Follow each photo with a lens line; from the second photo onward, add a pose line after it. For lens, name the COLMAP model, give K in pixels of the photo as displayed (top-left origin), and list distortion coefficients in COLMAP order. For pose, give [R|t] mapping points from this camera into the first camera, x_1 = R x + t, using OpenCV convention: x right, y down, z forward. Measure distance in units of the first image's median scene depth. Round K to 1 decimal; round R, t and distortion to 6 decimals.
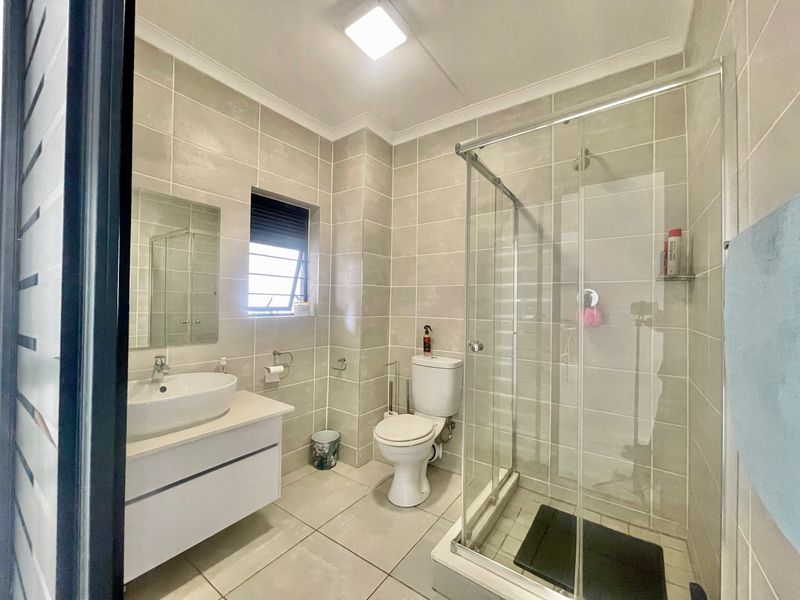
lens RADIAL K [[323.7, 0, 397.4], [0, 323.7, 300.1], [0, 0, 1]] dist [-0.001495, 0.000262]
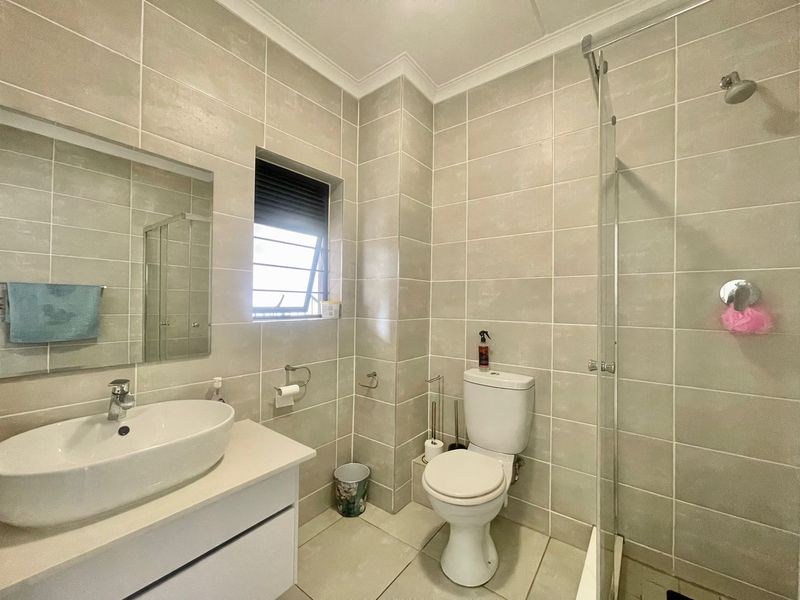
lens RADIAL K [[323.7, 0, 397.4], [0, 323.7, 300.1], [0, 0, 1]] dist [-0.001495, 0.000262]
pose [[0.999486, -0.003463, -0.031883, -0.086606], [0.003497, 0.999993, 0.000999, 0.003740], [0.031880, -0.001110, 0.999491, 0.224161]]
